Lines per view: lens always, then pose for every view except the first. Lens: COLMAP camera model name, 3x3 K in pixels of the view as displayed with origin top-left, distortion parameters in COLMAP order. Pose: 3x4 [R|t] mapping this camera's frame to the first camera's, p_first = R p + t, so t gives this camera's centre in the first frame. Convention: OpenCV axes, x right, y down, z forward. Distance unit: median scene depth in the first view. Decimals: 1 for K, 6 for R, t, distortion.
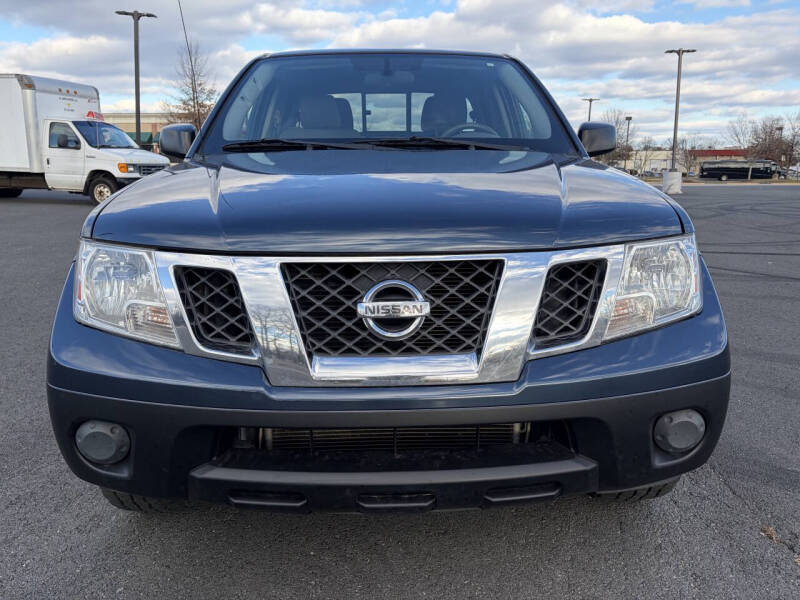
lens RADIAL K [[607.8, 0, 403.3], [0, 607.8, 303.4], [0, 0, 1]] dist [0.051501, -0.055380]
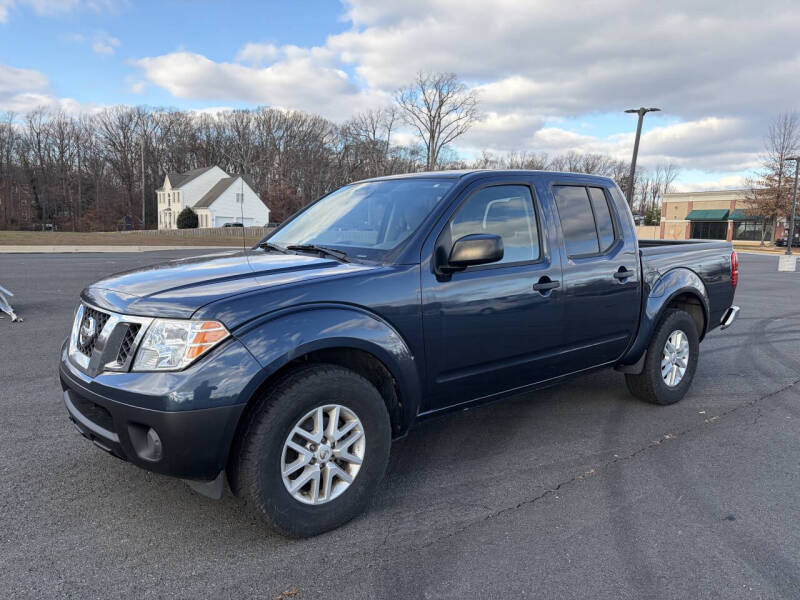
lens RADIAL K [[609.2, 0, 389.7], [0, 609.2, 297.3], [0, 0, 1]] dist [0.028458, -0.022266]
pose [[0.597904, 0.101561, -0.795108, 1.159082], [-0.201526, 0.979125, -0.026477, -0.131487], [0.775821, 0.176065, 0.605890, 0.256165]]
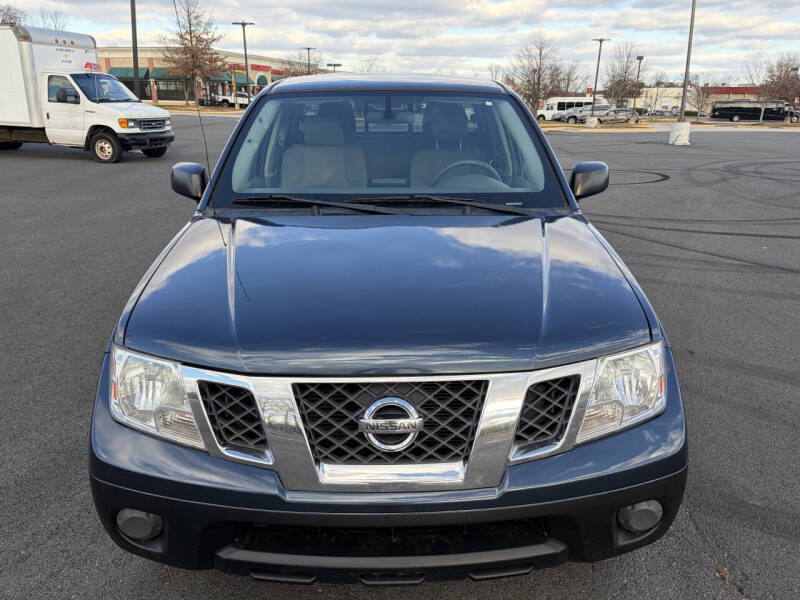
lens RADIAL K [[607.8, 0, 401.6], [0, 607.8, 300.7], [0, 0, 1]] dist [0.051501, -0.055380]
pose [[0.999959, 0.006602, -0.006266, 0.004756], [-0.005960, 0.995224, 0.097439, -0.167547], [0.006879, -0.097398, 0.995222, -0.058785]]
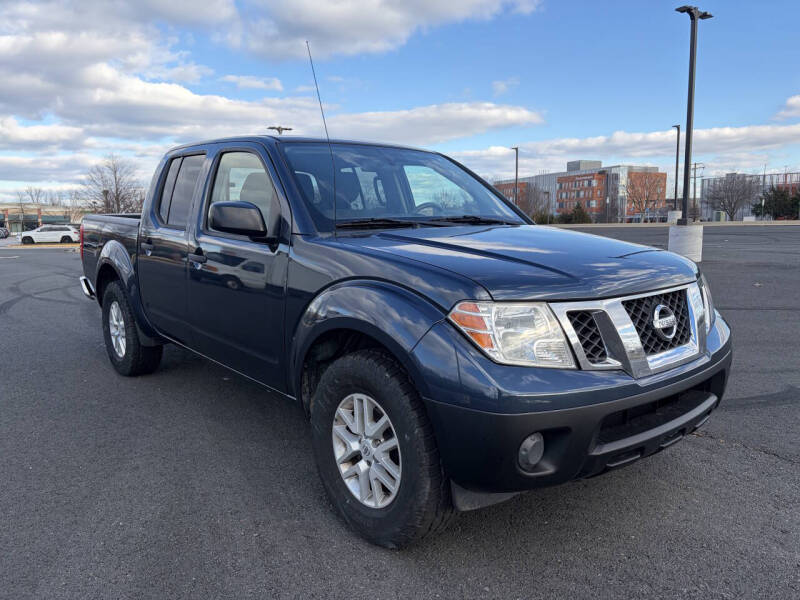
lens RADIAL K [[607.8, 0, 397.2], [0, 607.8, 297.6], [0, 0, 1]] dist [0.051501, -0.055380]
pose [[0.780265, -0.086330, 0.619462, -0.831069], [0.149408, 0.987482, -0.050573, -0.041995], [-0.607341, 0.132013, 0.783396, 0.053449]]
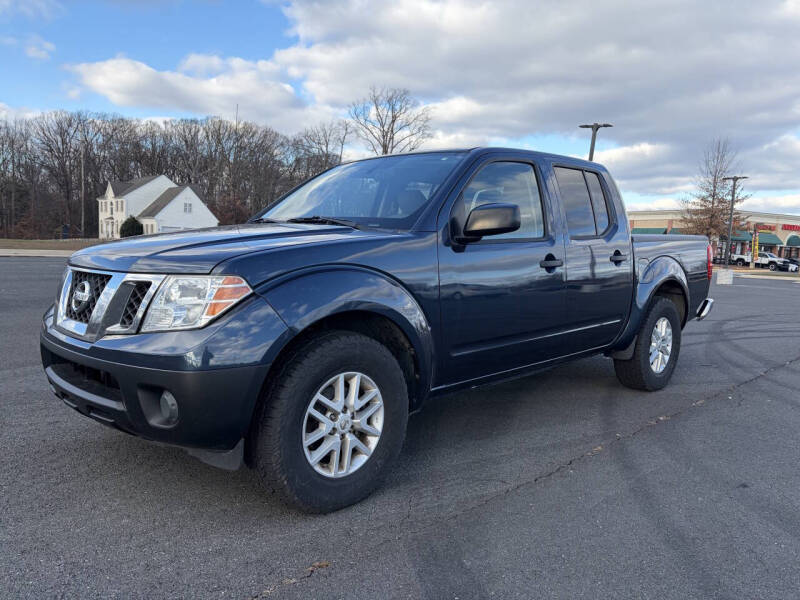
lens RADIAL K [[609.2, 0, 397.3], [0, 609.2, 296.3], [0, 0, 1]] dist [0.028458, -0.022266]
pose [[0.670120, 0.085628, -0.737297, 1.062709], [-0.203636, 0.976419, -0.071683, -0.027564], [0.713773, 0.198176, 0.671755, 0.206395]]
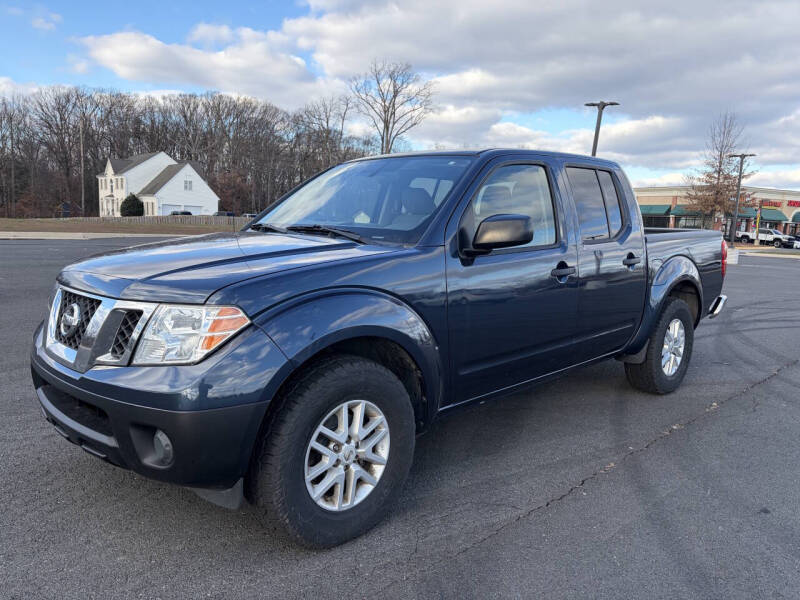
lens RADIAL K [[609.2, 0, 396.4], [0, 609.2, 294.7], [0, 0, 1]] dist [0.028458, -0.022266]
pose [[0.667185, 0.110432, -0.736661, 1.012277], [-0.200806, 0.979002, -0.035107, -0.099363], [0.717316, 0.171349, 0.675350, 0.223908]]
